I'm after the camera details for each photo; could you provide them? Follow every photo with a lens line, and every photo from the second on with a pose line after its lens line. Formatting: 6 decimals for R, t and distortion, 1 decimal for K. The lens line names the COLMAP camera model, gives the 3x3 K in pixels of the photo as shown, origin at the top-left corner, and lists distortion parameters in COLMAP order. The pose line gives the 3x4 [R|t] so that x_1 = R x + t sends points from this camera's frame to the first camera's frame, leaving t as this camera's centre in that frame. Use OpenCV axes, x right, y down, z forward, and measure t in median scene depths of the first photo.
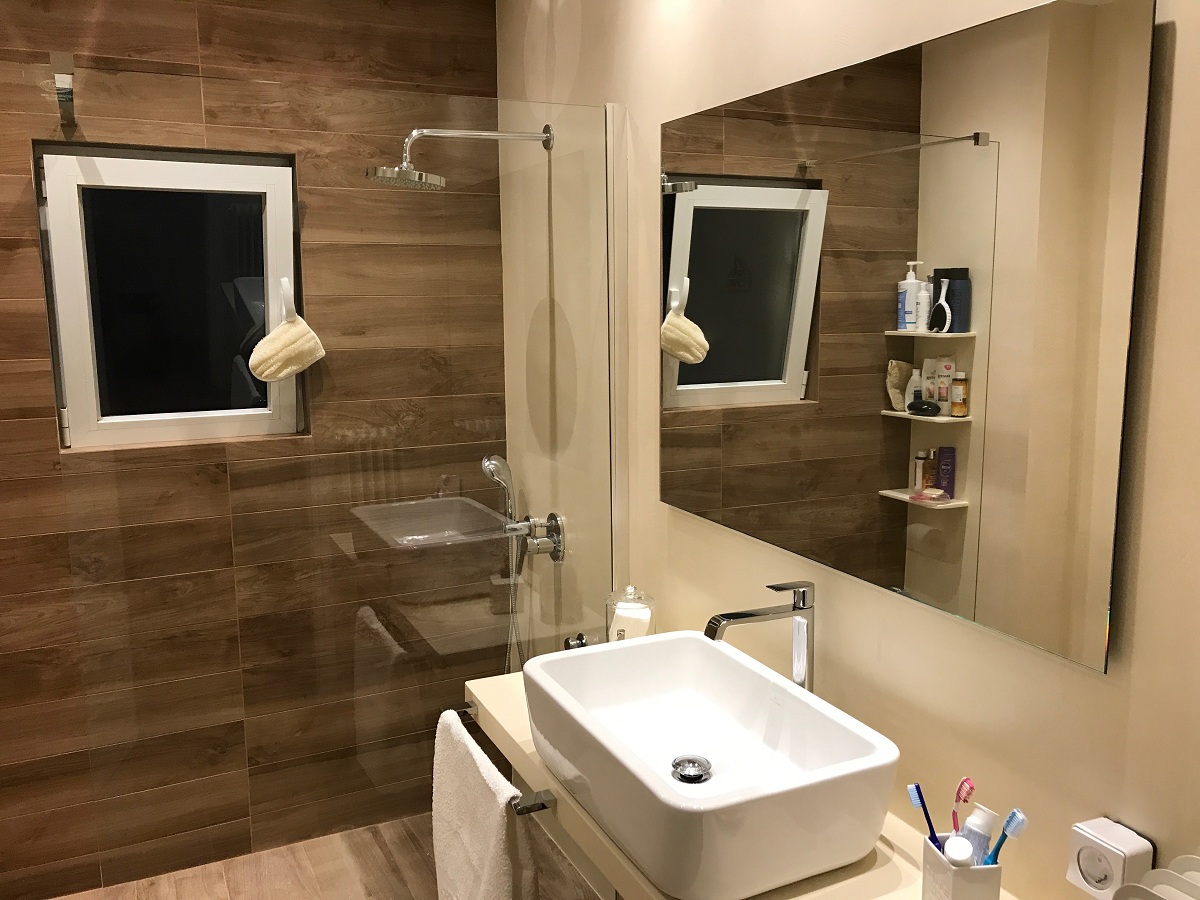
lens RADIAL K [[996.6, 0, 609.8], [0, 996.6, 440.9], [0, 0, 1]] dist [0.021481, -0.029967]
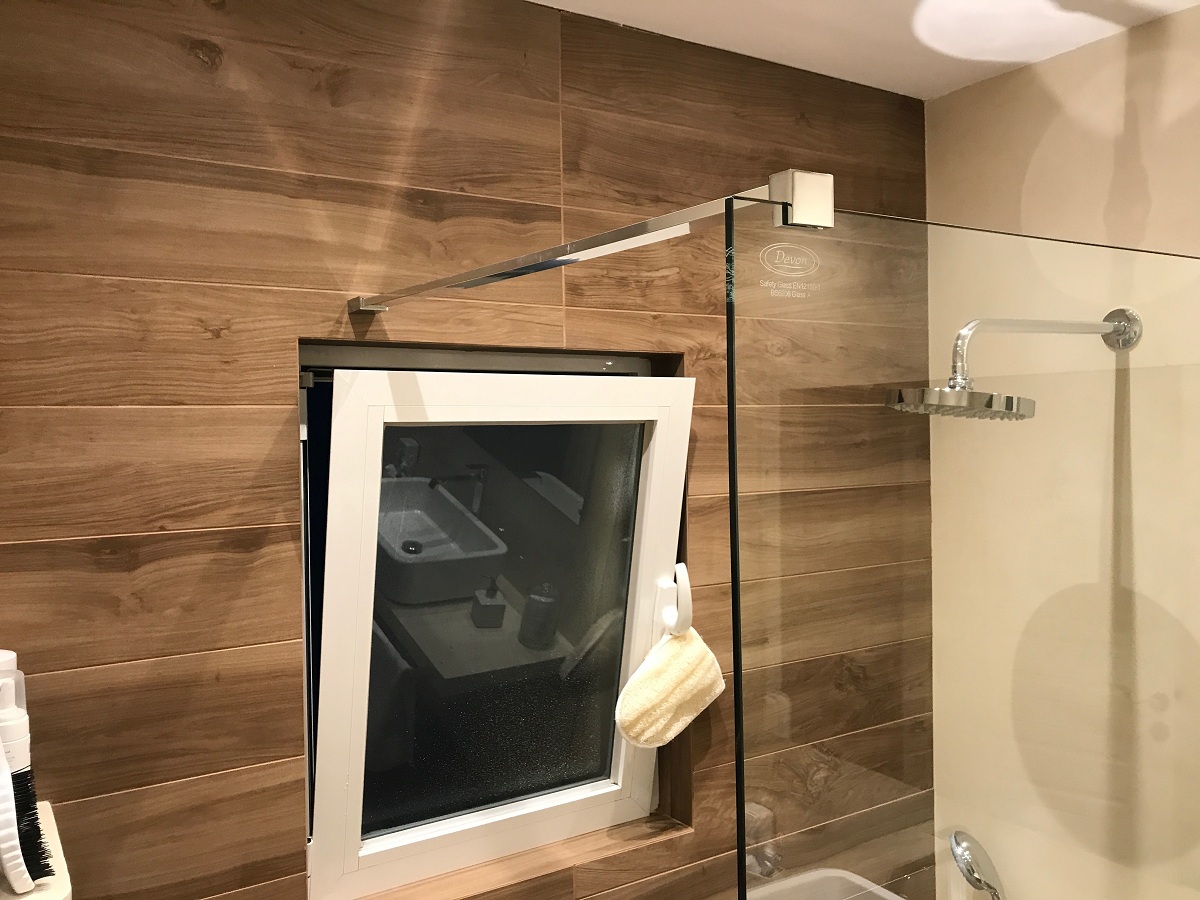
lens RADIAL K [[996.6, 0, 592.3], [0, 996.6, 442.1], [0, 0, 1]] dist [0.021481, -0.029967]
pose [[0.993533, -0.010042, 0.113100, -0.435511], [0.024689, 0.991355, -0.128860, -0.158800], [-0.110828, 0.130819, 0.985192, 0.427600]]
